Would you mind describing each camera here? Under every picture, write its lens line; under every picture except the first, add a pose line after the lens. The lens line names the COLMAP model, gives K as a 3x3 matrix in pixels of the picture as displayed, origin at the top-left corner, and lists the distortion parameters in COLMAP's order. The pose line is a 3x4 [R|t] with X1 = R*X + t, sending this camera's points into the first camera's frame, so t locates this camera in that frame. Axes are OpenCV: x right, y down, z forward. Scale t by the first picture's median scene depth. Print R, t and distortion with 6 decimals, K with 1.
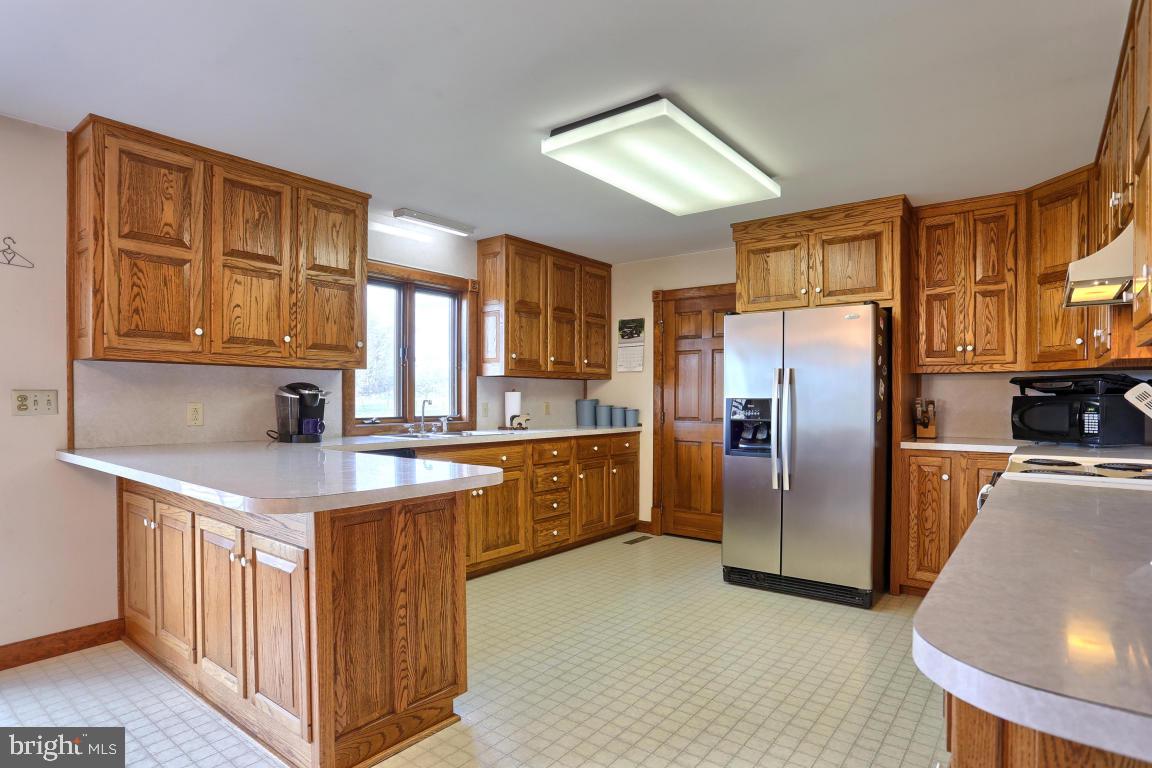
lens RADIAL K [[618.0, 0, 577.5], [0, 618.0, 393.5], [0, 0, 1]] dist [-0.051893, 0.010662]
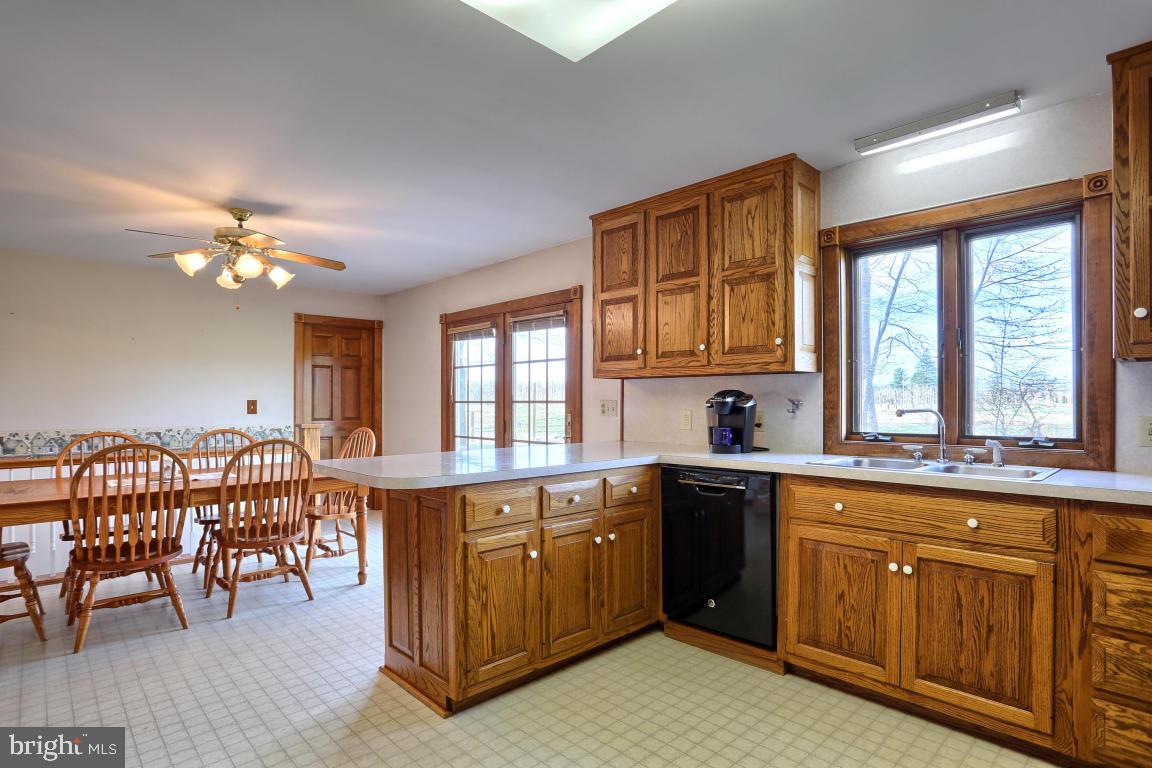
lens RADIAL K [[604.4, 0, 577.0], [0, 604.4, 394.8], [0, 0, 1]] dist [-0.017521, 0.000805]
pose [[-0.146117, -0.018620, -0.989092, 0.518240], [0.003574, 0.999806, -0.019350, 0.007448], [0.989261, -0.006363, -0.146022, 0.904519]]
